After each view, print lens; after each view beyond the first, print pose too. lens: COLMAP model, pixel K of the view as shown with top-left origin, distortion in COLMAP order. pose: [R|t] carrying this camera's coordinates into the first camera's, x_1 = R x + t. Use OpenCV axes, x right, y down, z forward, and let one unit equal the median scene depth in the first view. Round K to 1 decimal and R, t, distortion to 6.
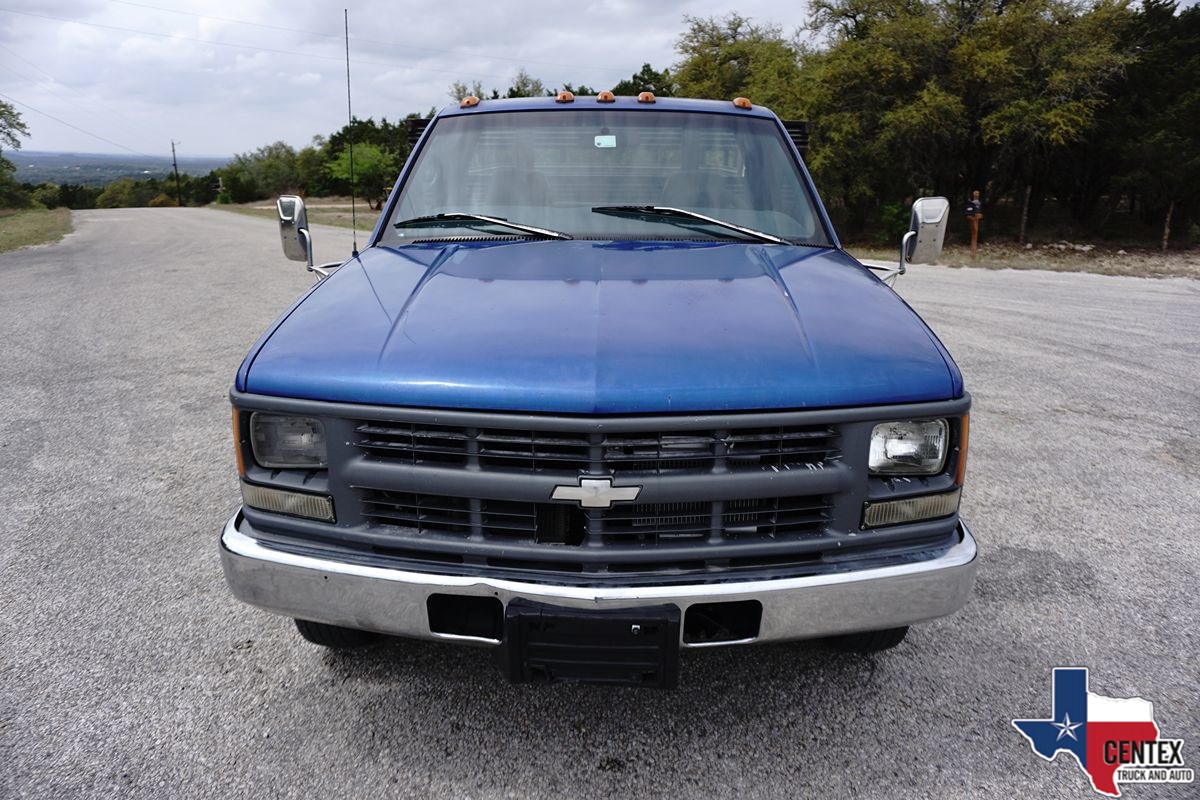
lens RADIAL K [[789.2, 0, 599.9], [0, 789.2, 362.0], [0, 0, 1]] dist [-0.047546, 0.039355]
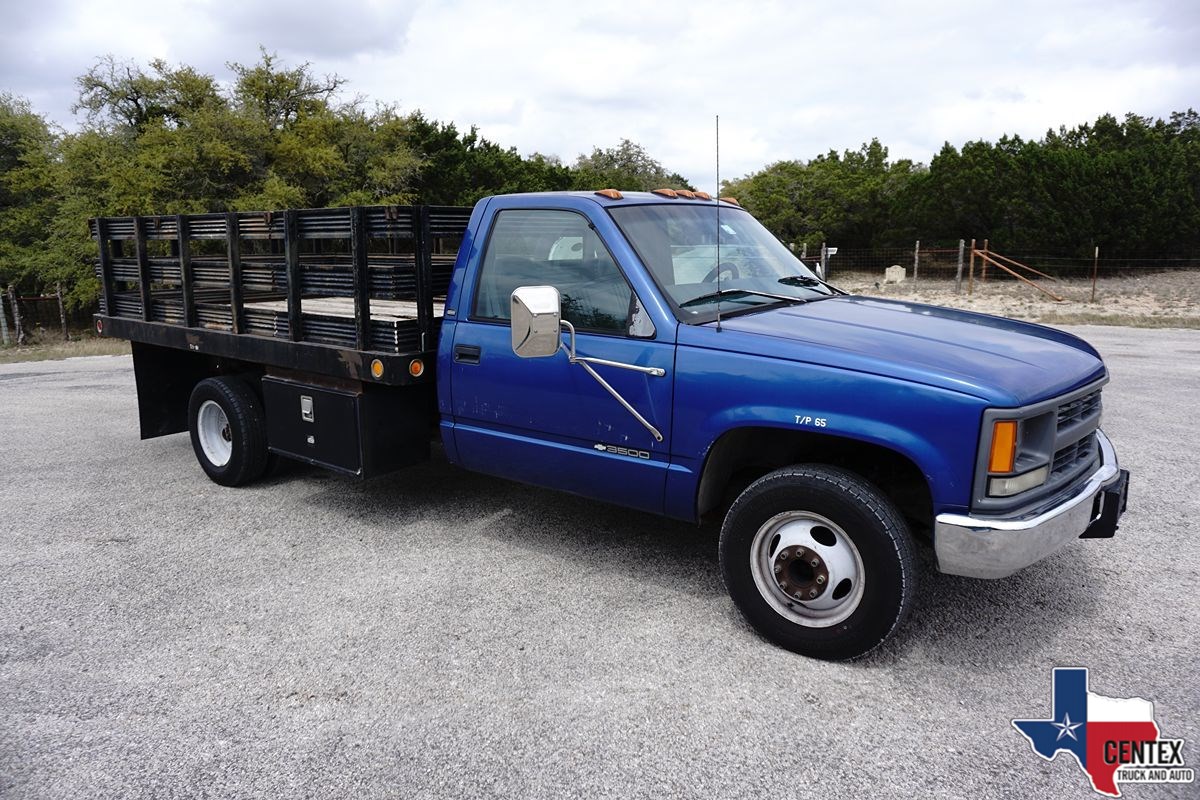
lens RADIAL K [[791.2, 0, 588.0], [0, 791.2, 359.6], [0, 0, 1]] dist [-0.048783, 0.040484]
pose [[0.602979, -0.129478, 0.787180, -1.235635], [0.214253, 0.976772, -0.003455, -0.125204], [-0.768448, 0.170739, 0.616714, 0.442861]]
